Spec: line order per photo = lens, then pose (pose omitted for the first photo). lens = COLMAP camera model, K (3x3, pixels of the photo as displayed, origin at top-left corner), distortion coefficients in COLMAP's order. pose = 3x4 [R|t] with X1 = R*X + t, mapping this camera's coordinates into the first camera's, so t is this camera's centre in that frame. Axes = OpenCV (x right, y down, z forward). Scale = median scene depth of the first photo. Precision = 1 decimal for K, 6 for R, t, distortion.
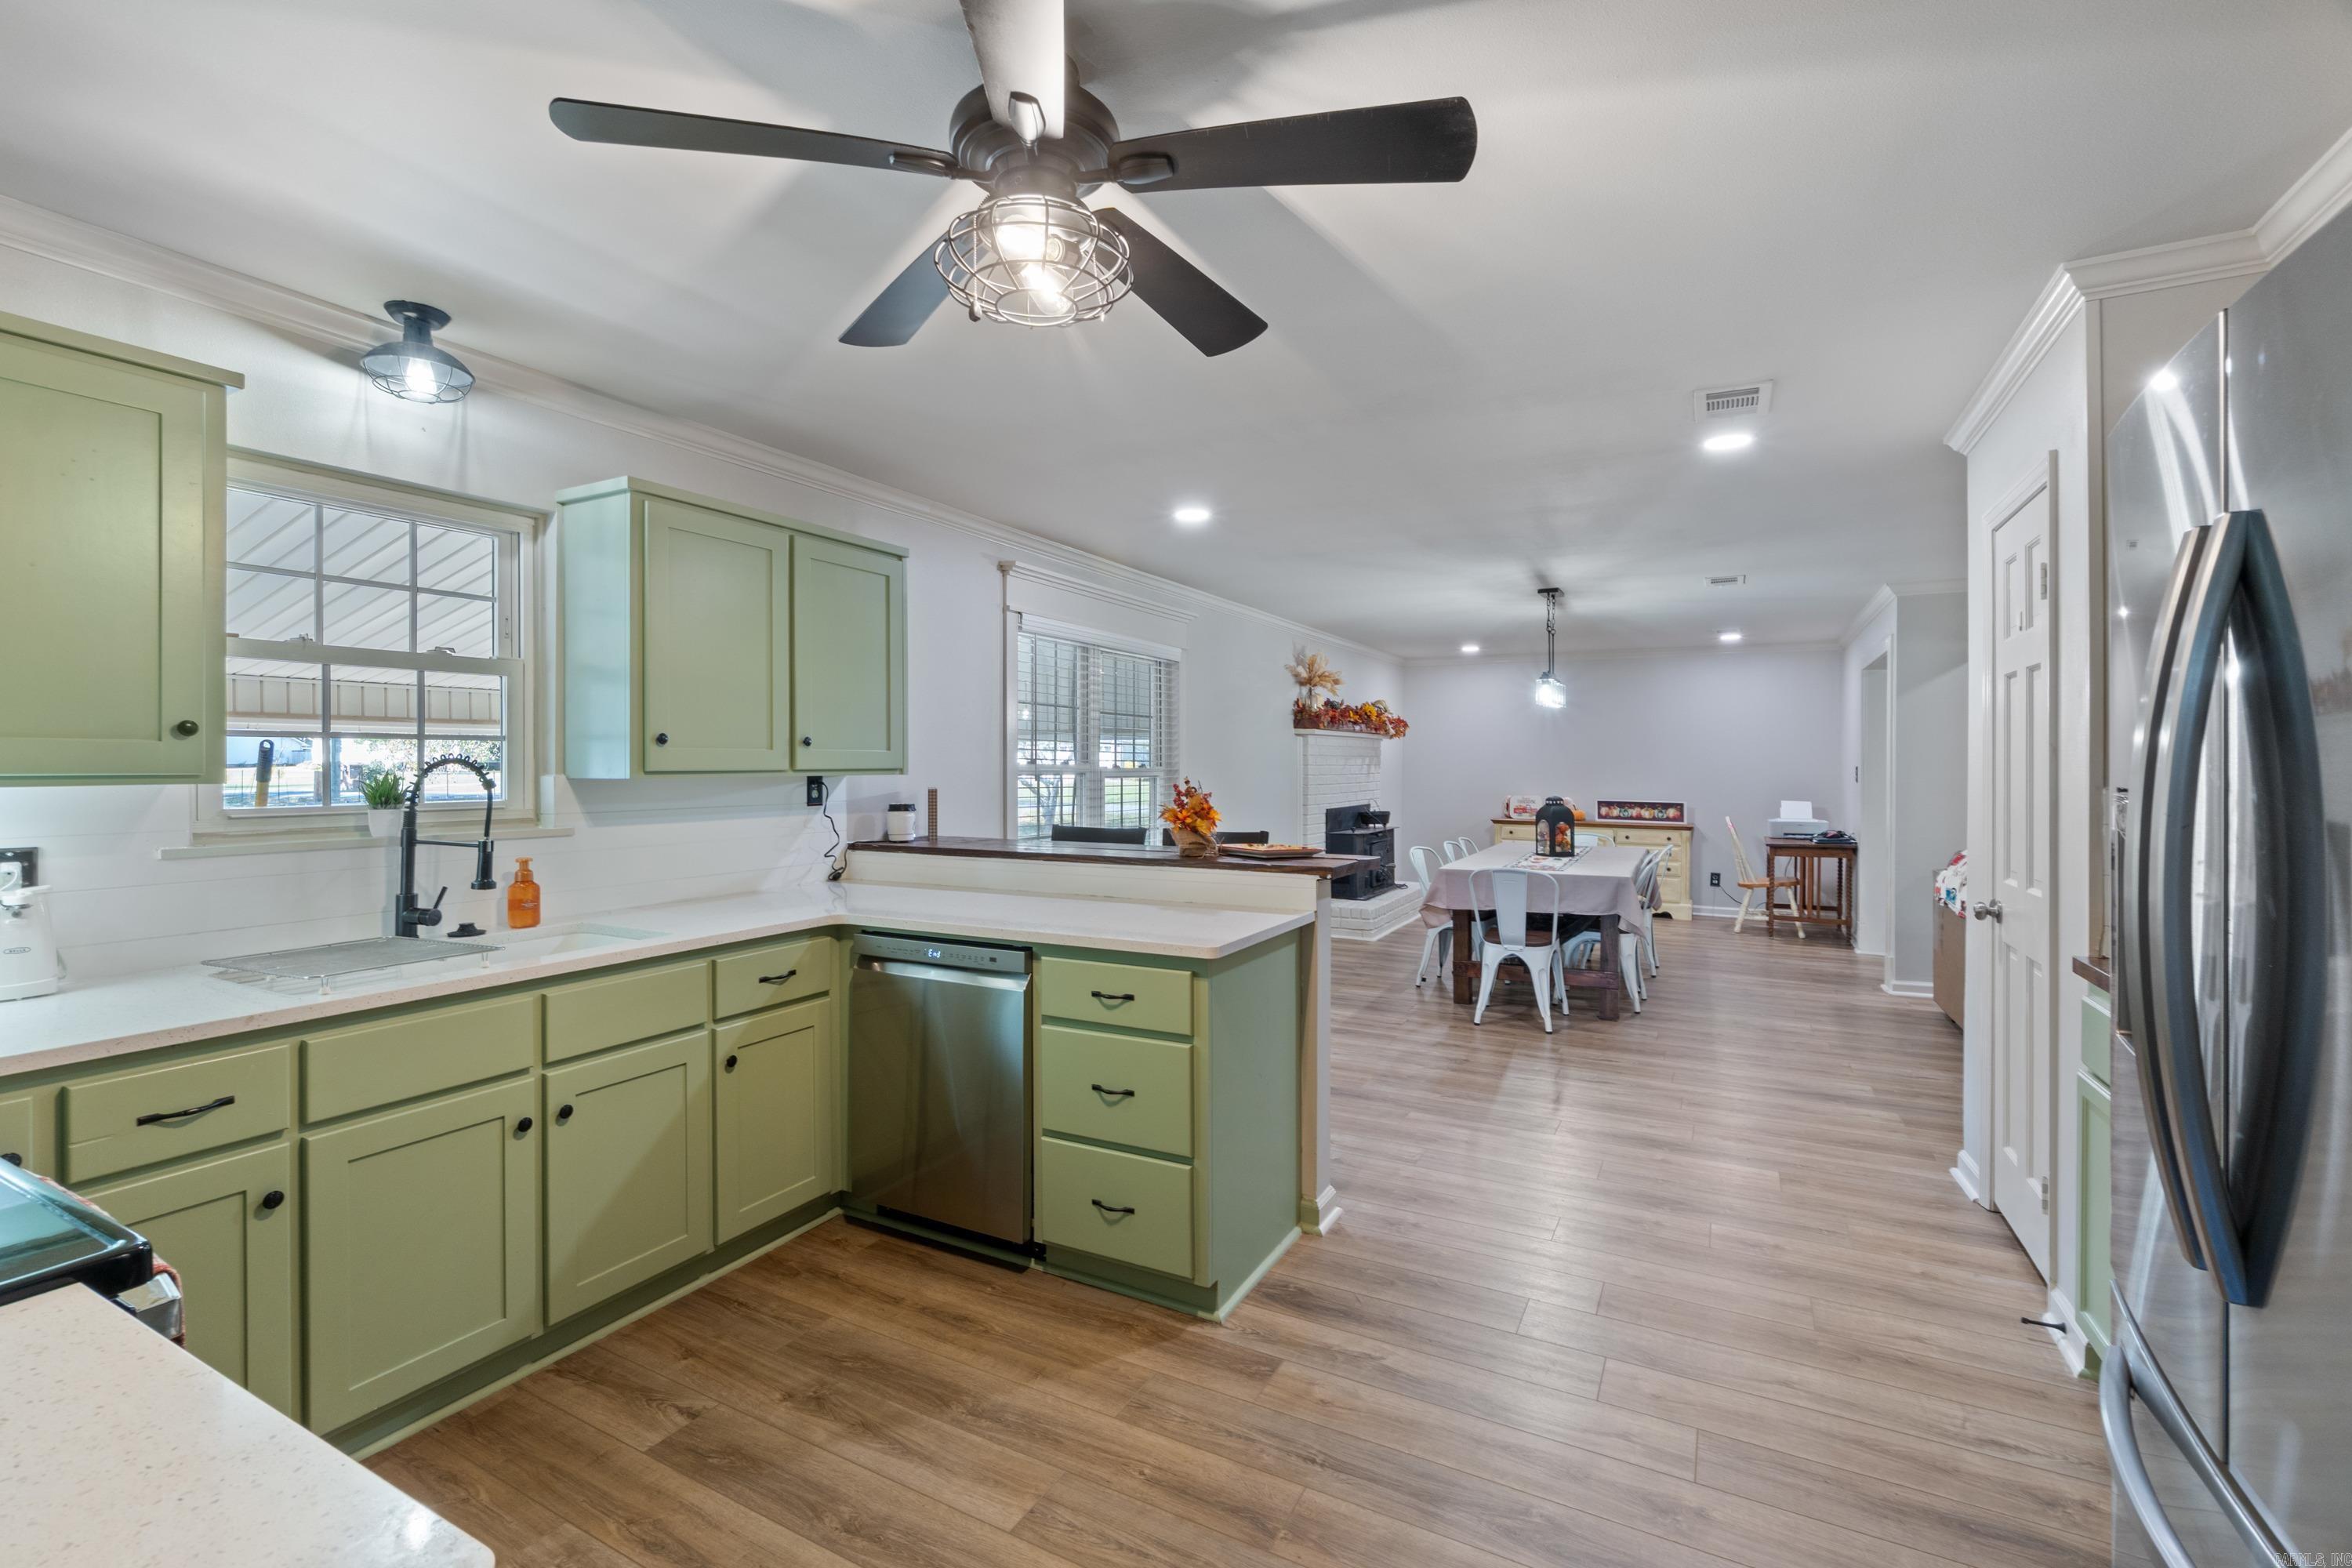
lens RADIAL K [[1010.1, 0, 1181.7], [0, 1010.1, 753.7], [0, 0, 1]] dist [-0.001702, -0.000083]
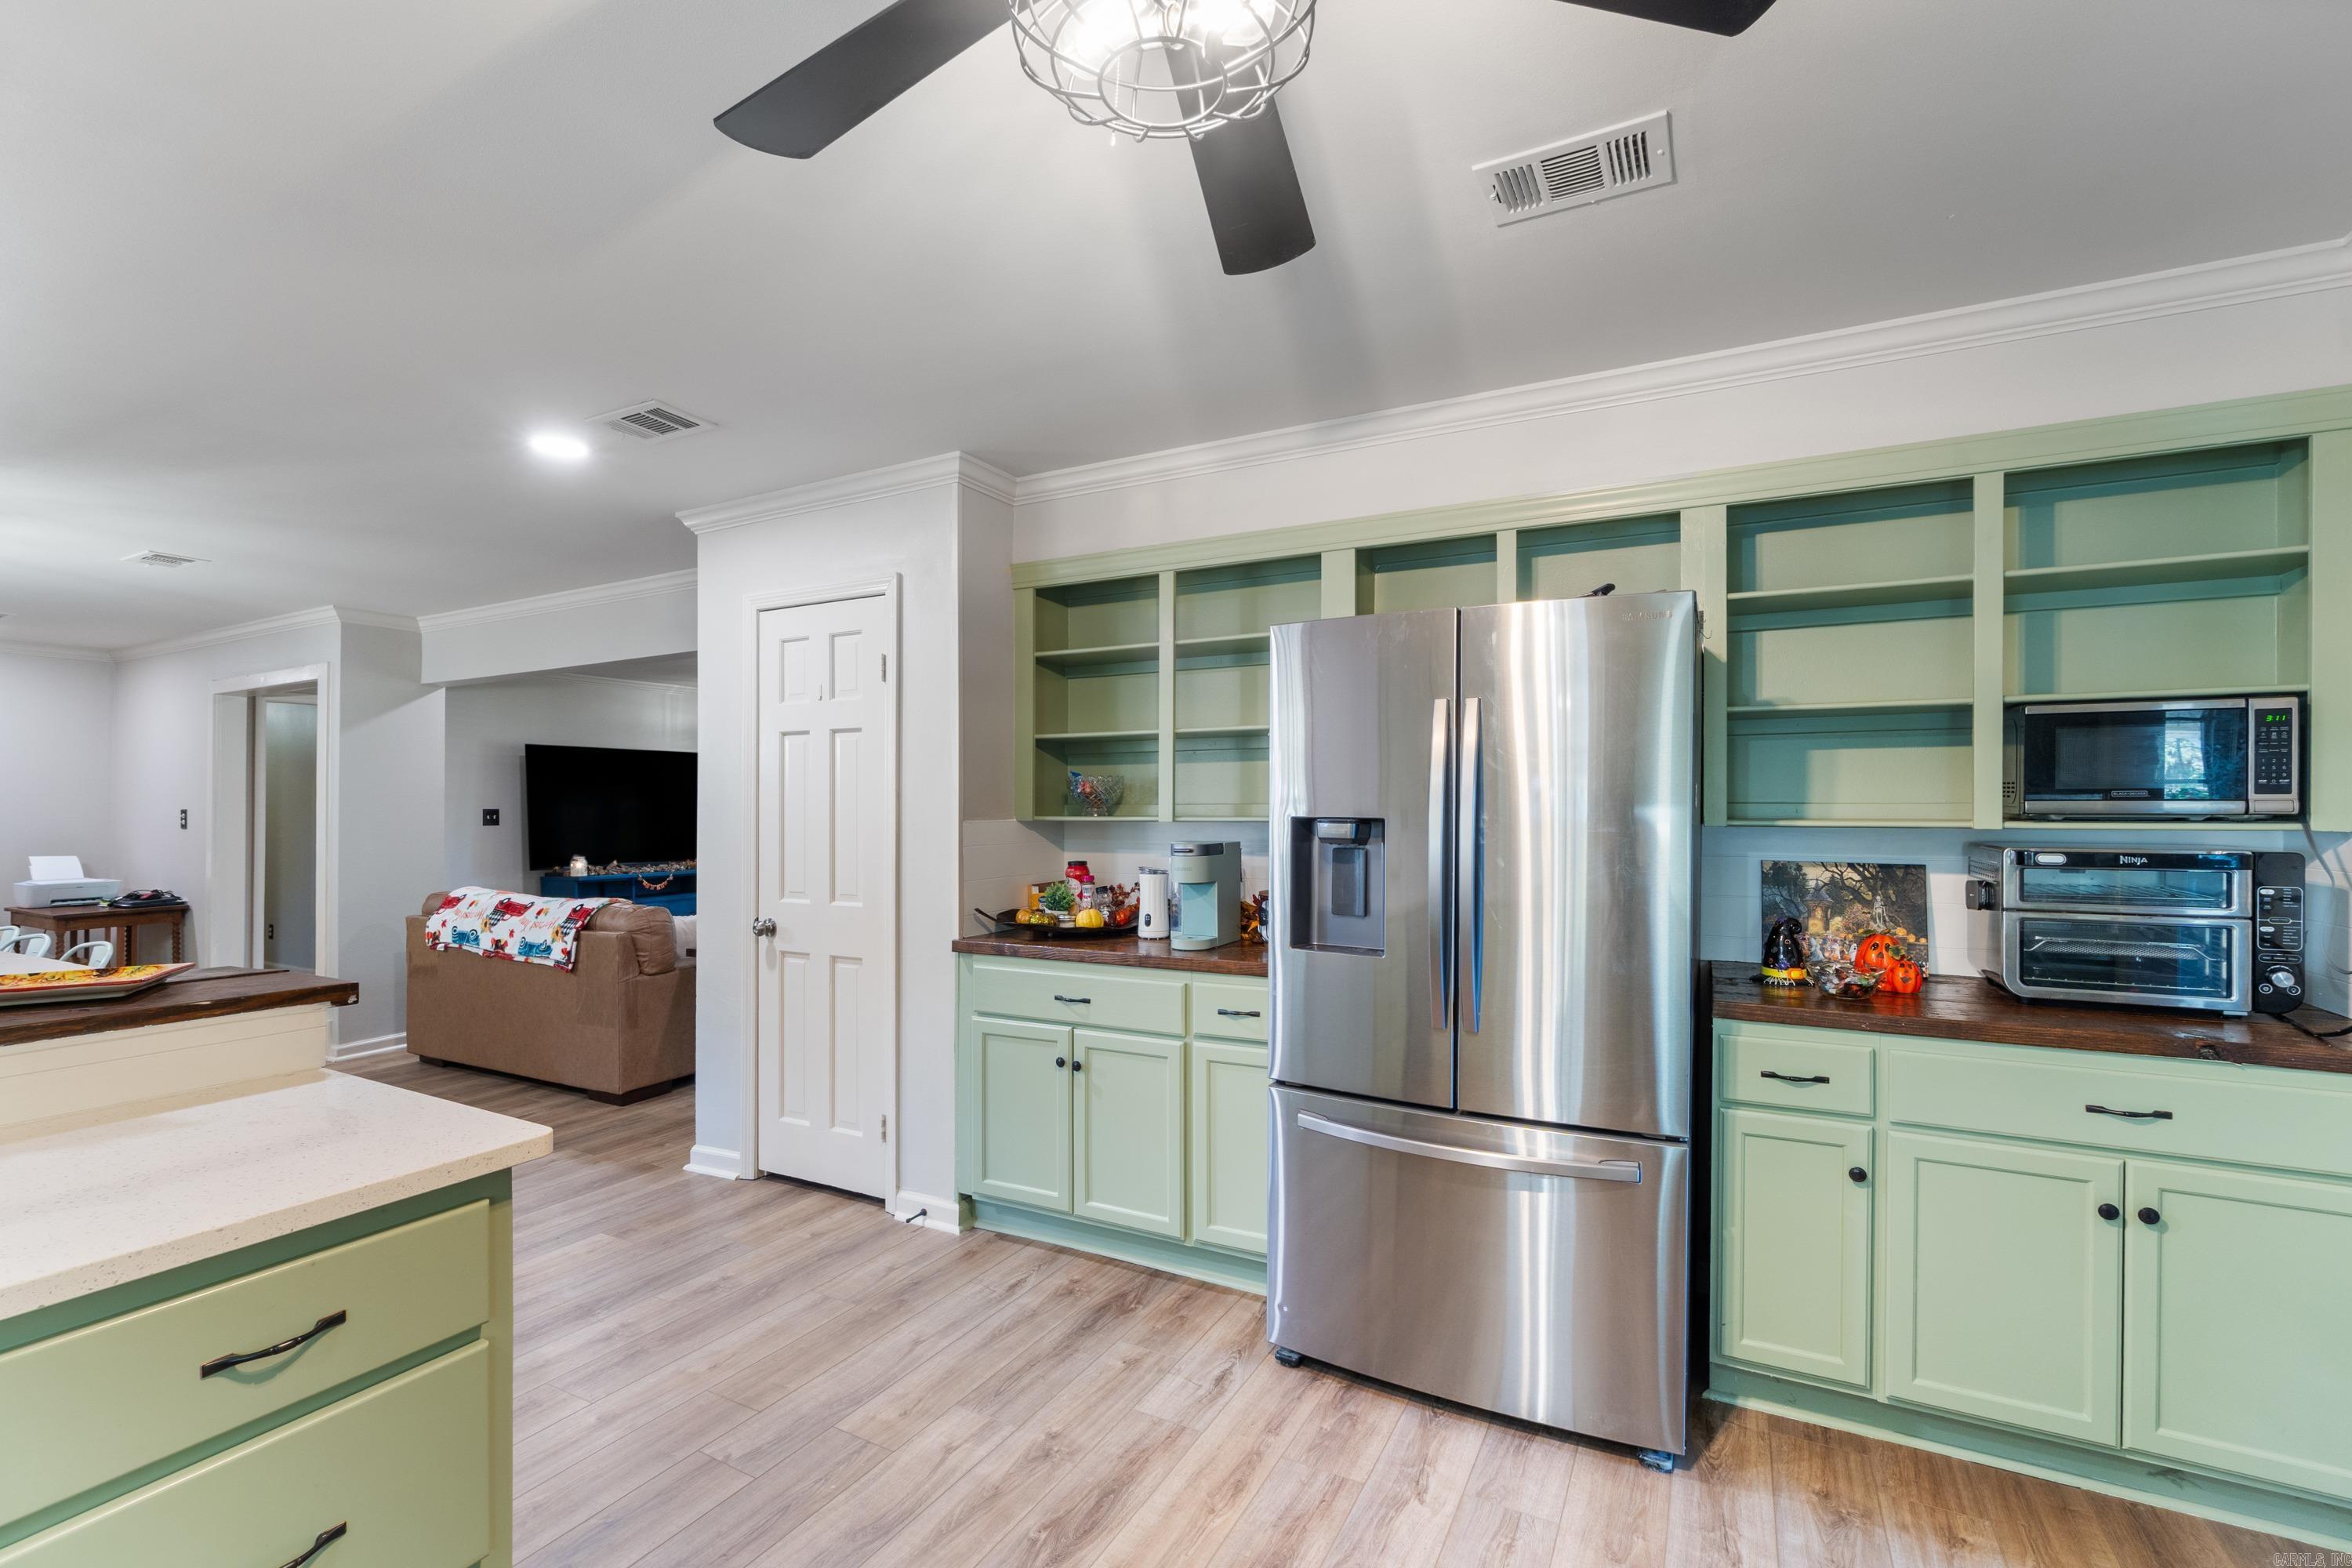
lens RADIAL K [[1029.8, 0, 1153.5], [0, 1029.8, 797.6], [0, 0, 1]] dist [-0.002157, 0.000126]
pose [[0.009259, 0.009648, 0.999911, -0.472091], [-0.012487, 0.999877, -0.009532, 0.006767], [-0.999879, -0.012397, 0.009379, 0.587343]]
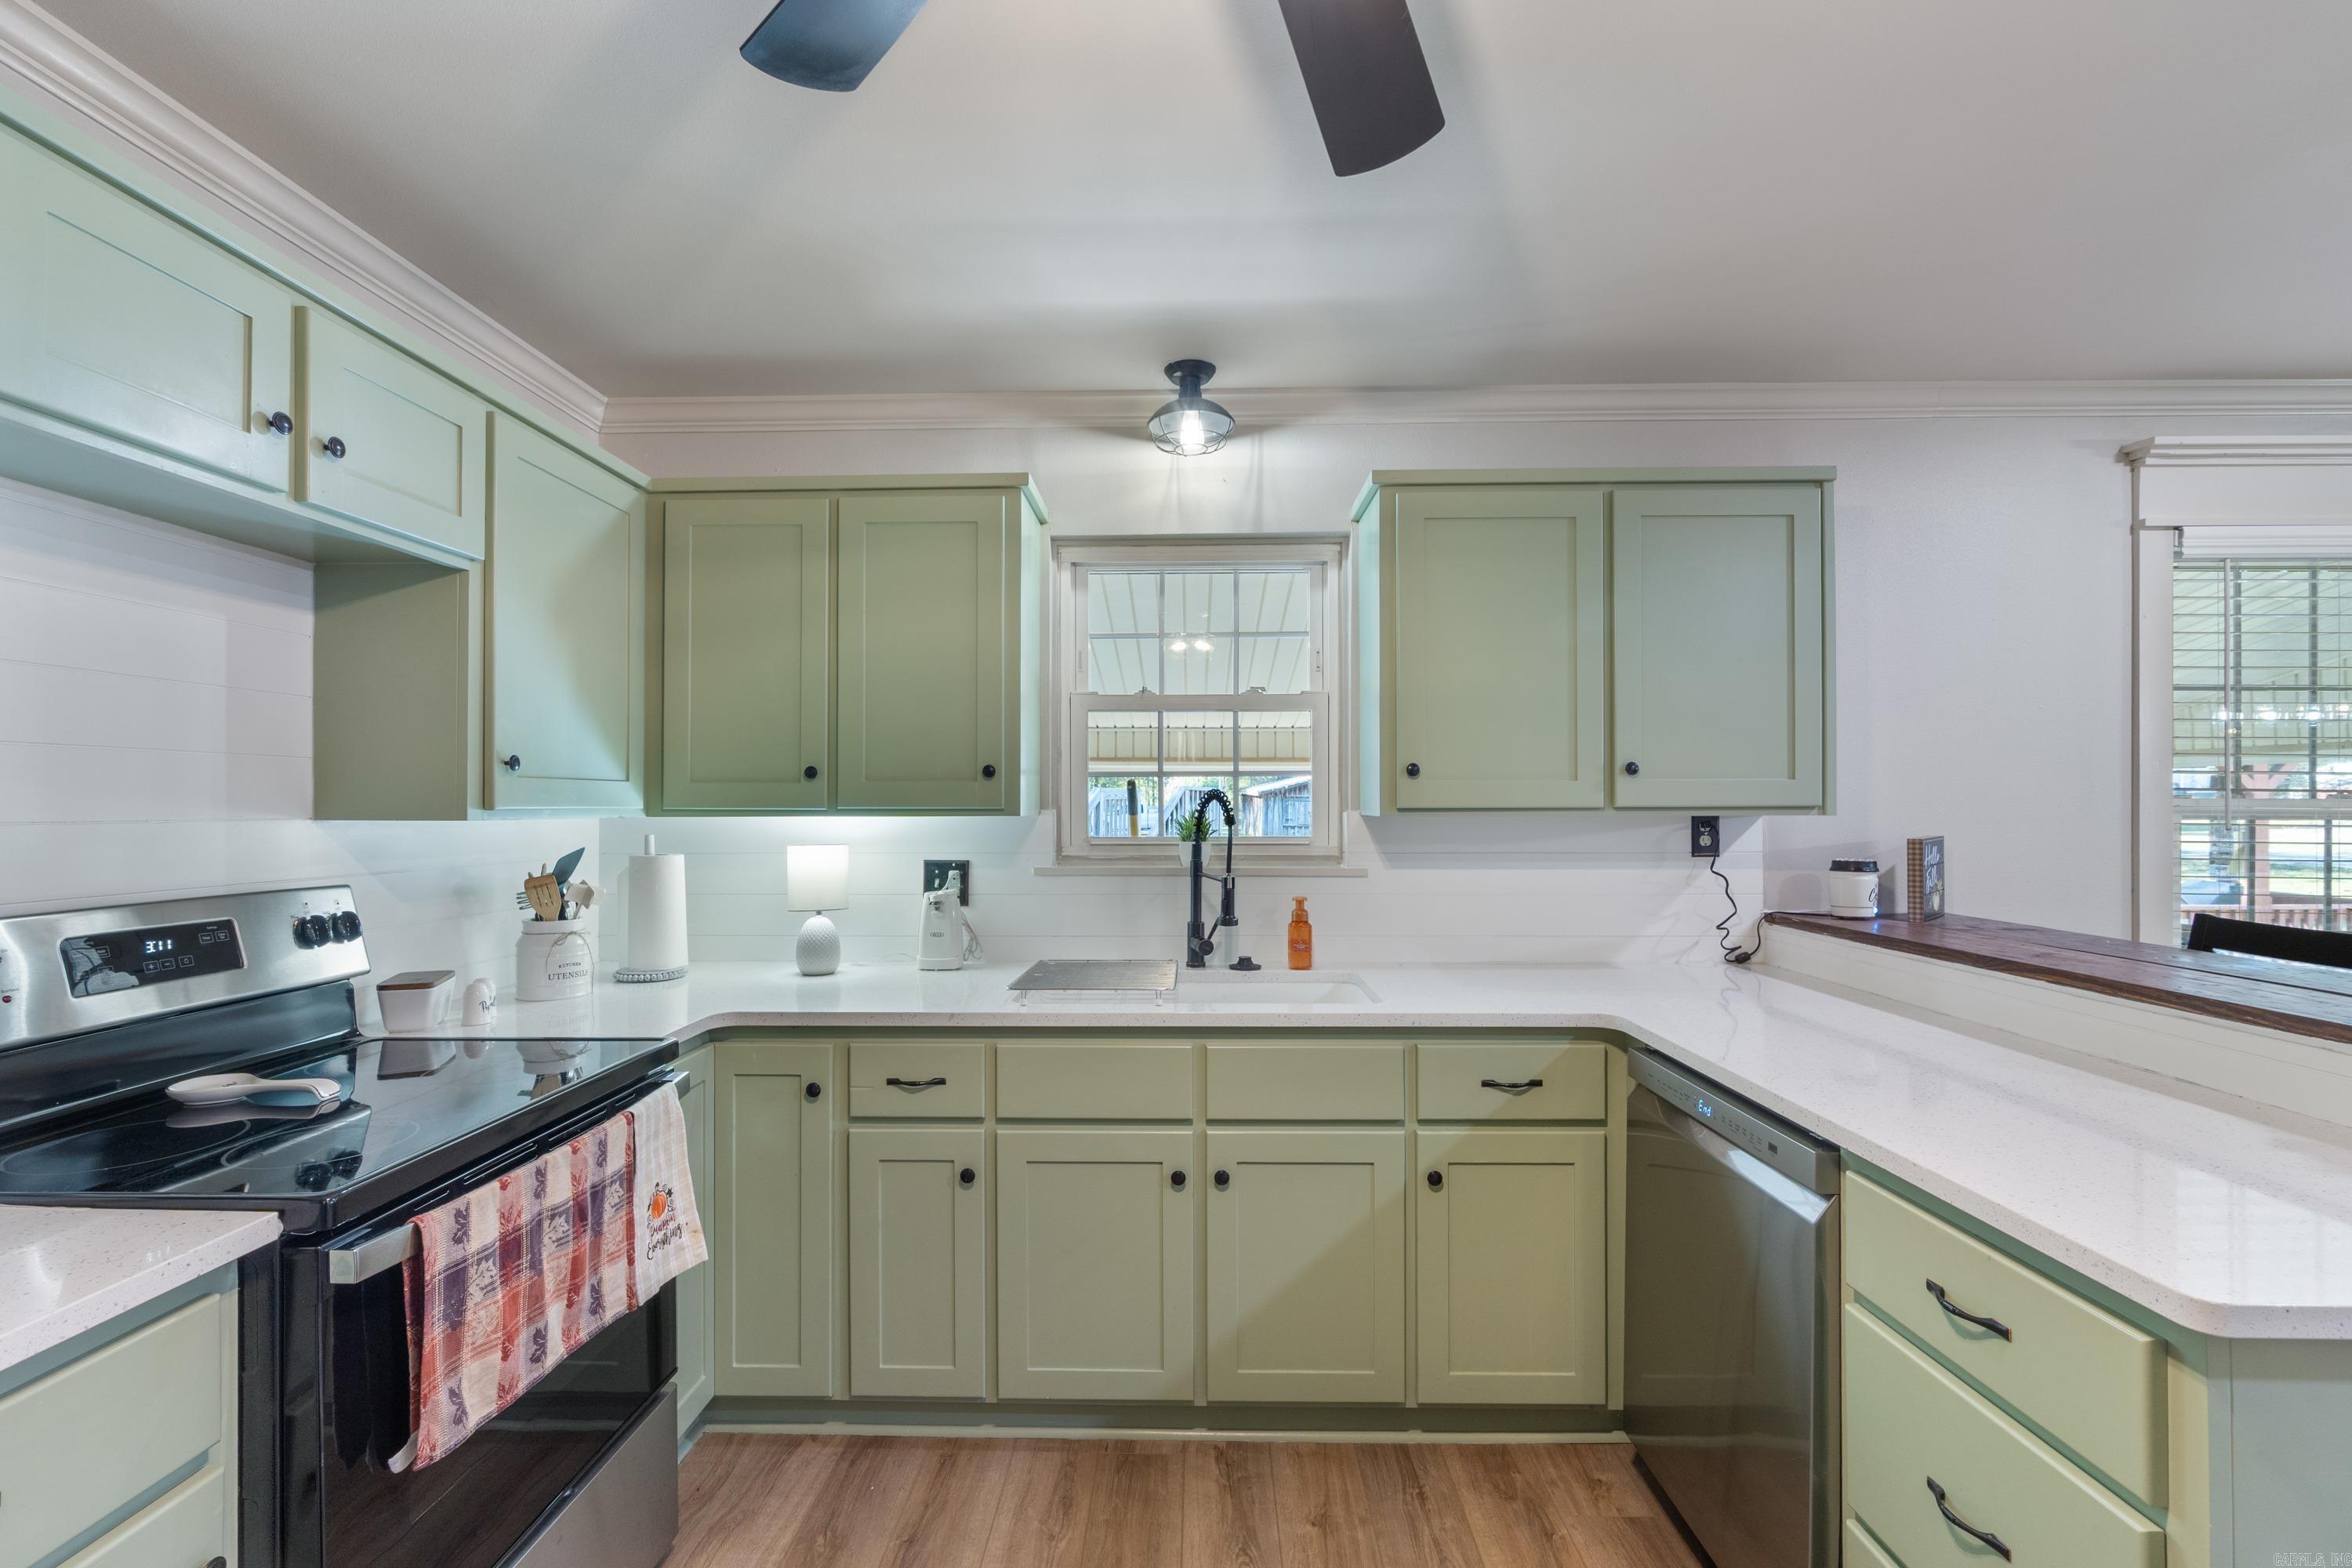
lens RADIAL K [[1029.8, 0, 1153.5], [0, 1029.8, 797.6], [0, 0, 1]] dist [-0.002157, 0.000126]
pose [[0.450897, -0.001327, -0.892575, 0.168152], [0.009848, 0.999945, 0.003488, 0.003320], [0.892521, -0.010363, 0.450886, 0.437581]]
